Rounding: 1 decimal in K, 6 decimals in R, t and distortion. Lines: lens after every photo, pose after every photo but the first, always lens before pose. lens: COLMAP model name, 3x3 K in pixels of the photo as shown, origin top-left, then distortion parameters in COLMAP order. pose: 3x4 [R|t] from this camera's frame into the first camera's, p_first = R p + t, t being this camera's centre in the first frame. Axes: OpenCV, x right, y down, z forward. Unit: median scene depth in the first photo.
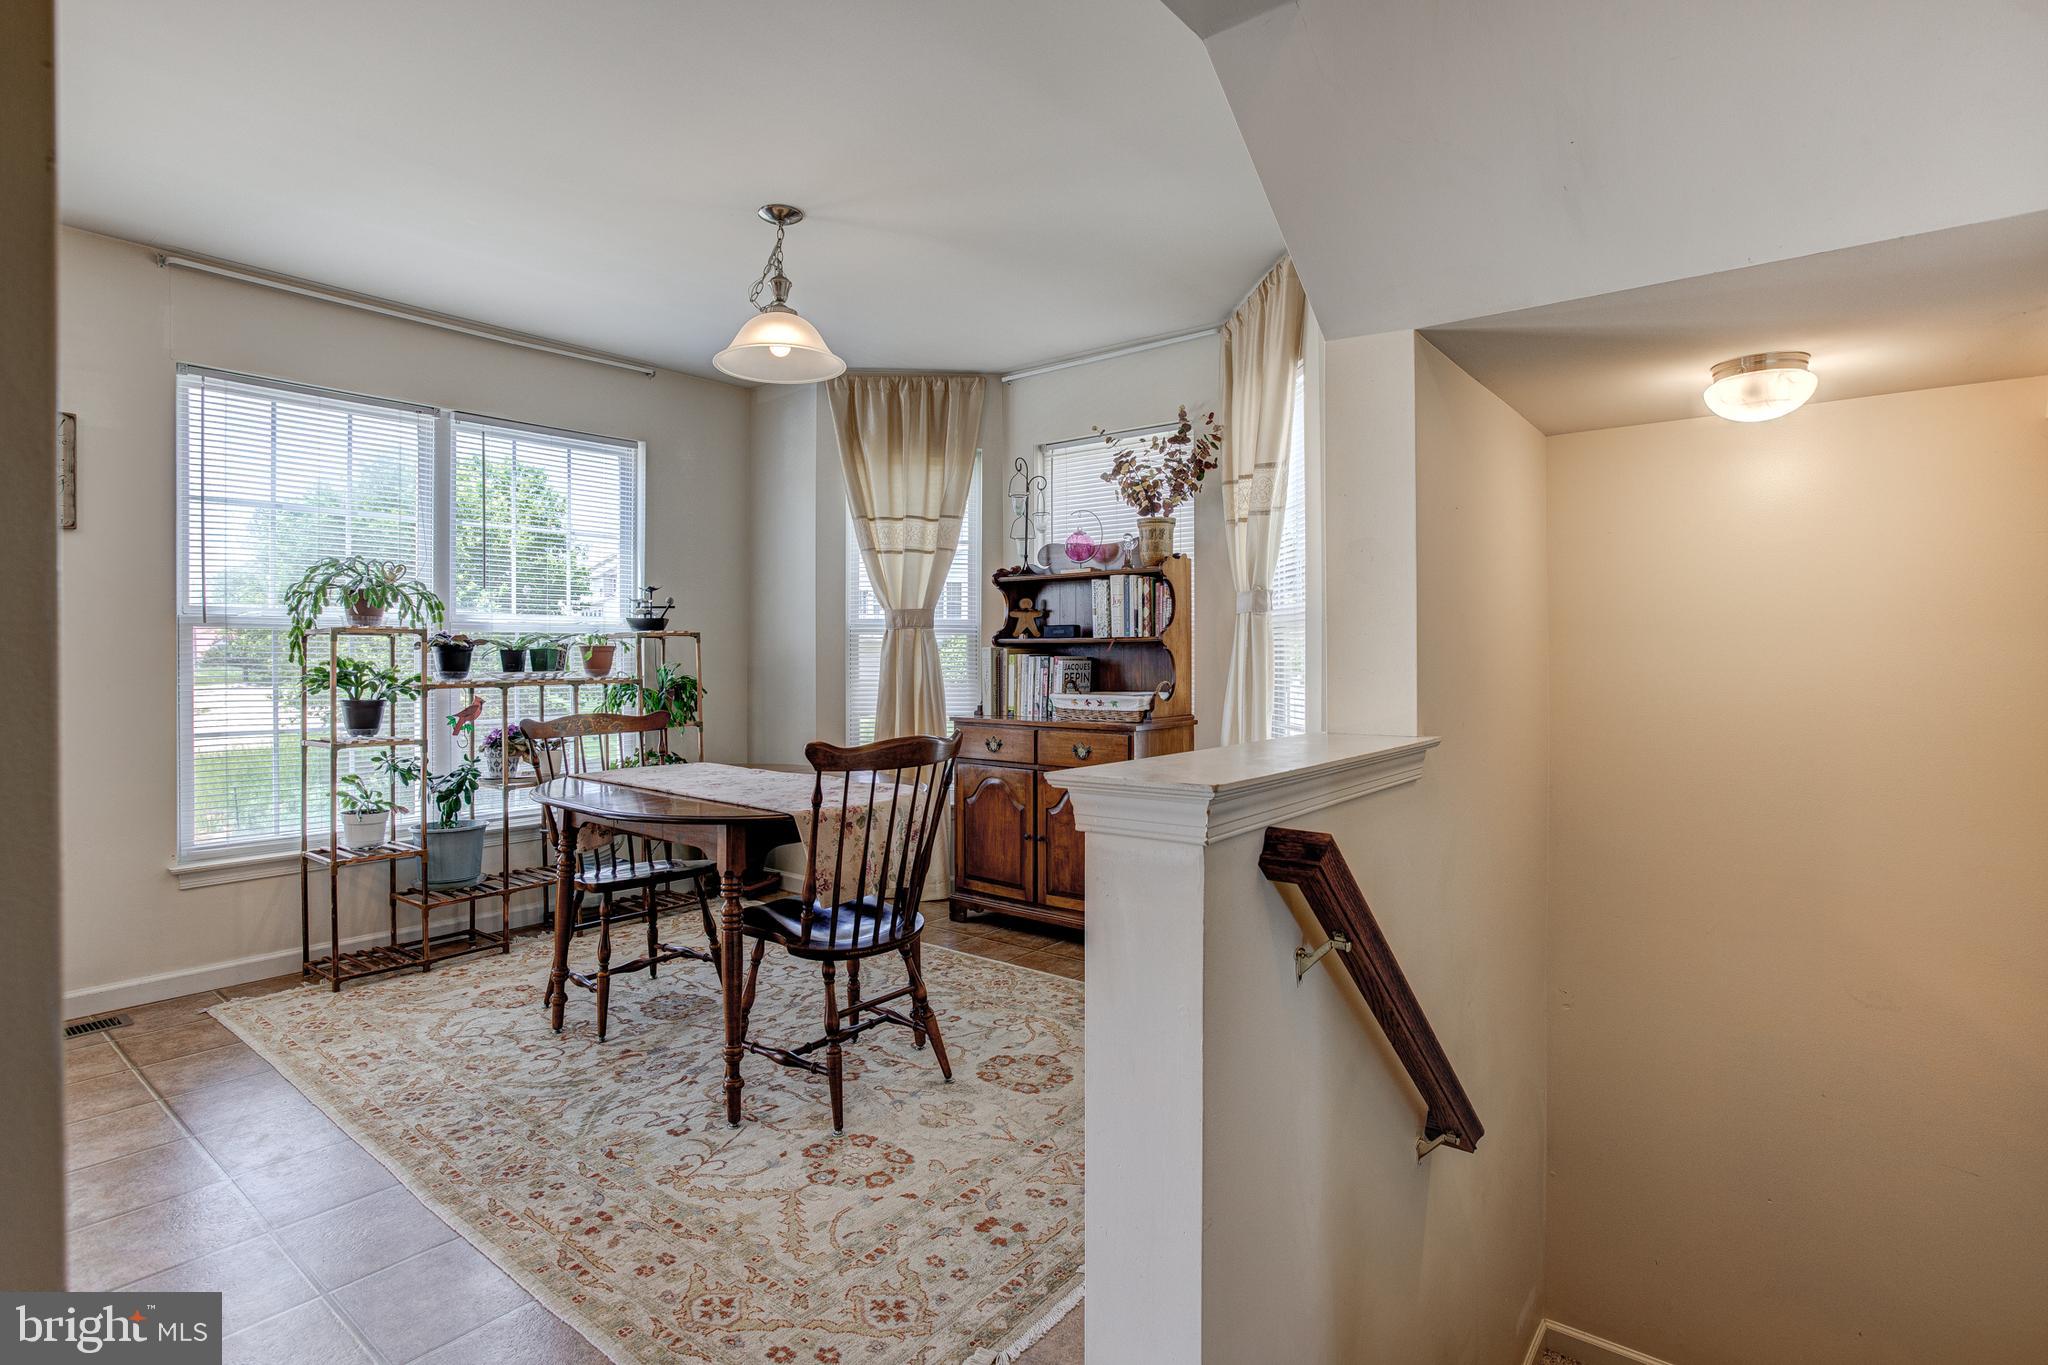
lens RADIAL K [[1003.9, 0, 1047.1], [0, 1003.9, 651.3], [0, 0, 1]] dist [-0.050834, 0.021149]
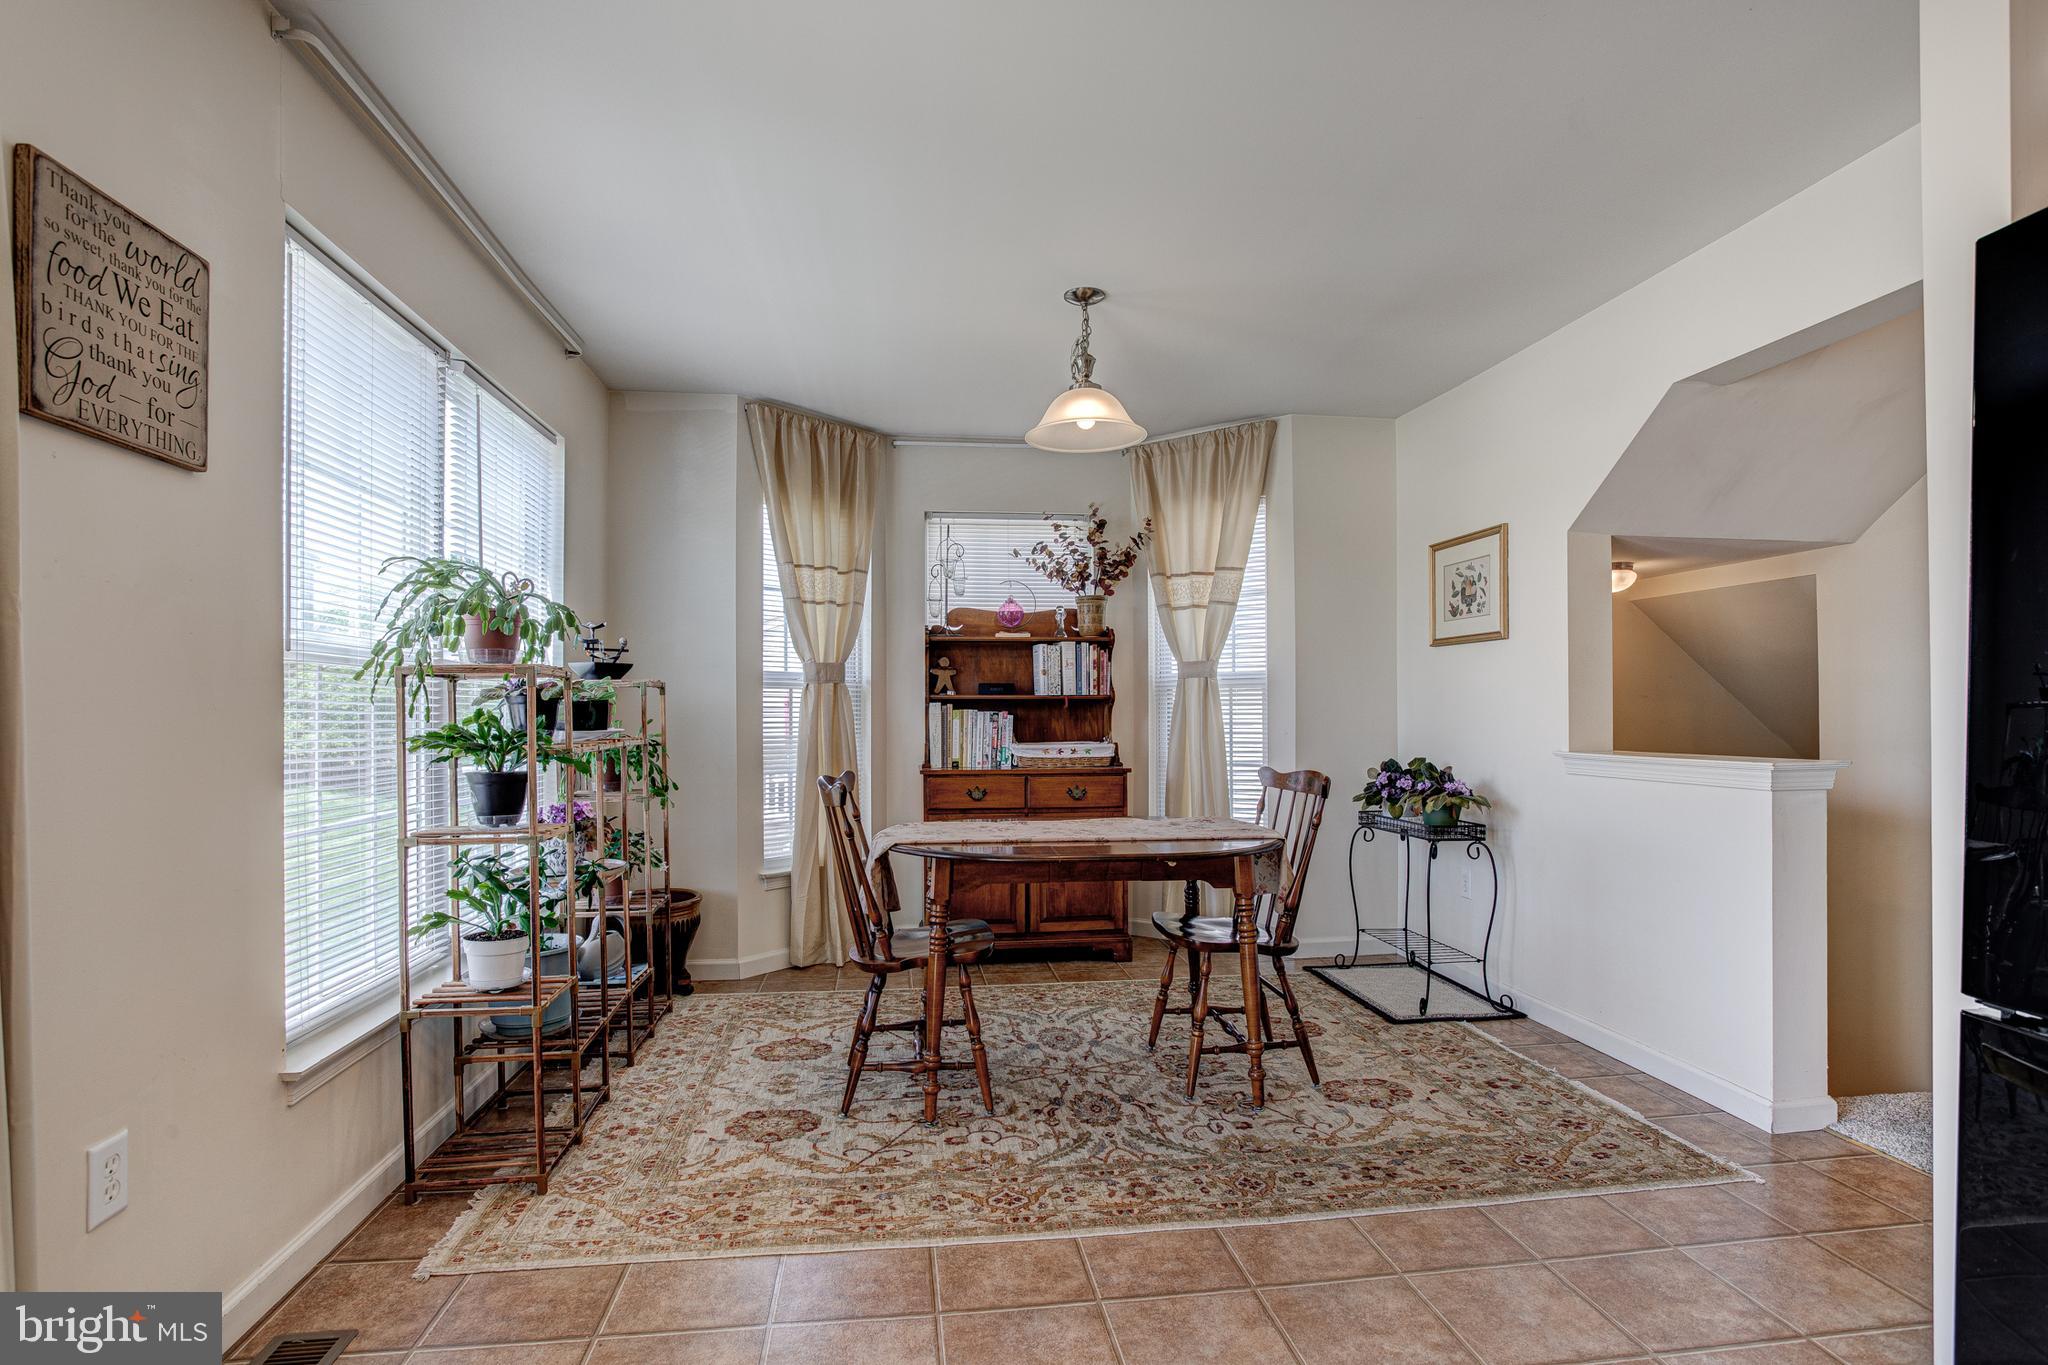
lens RADIAL K [[1003.9, 0, 1014.1], [0, 1003.9, 708.9], [0, 0, 1]] dist [-0.050834, 0.021149]
pose [[0.702623, 0.002746, 0.711557, -0.938693], [-0.001445, 0.999996, -0.002433, 0.005945], [-0.711561, 0.000681, 0.702624, 0.261485]]
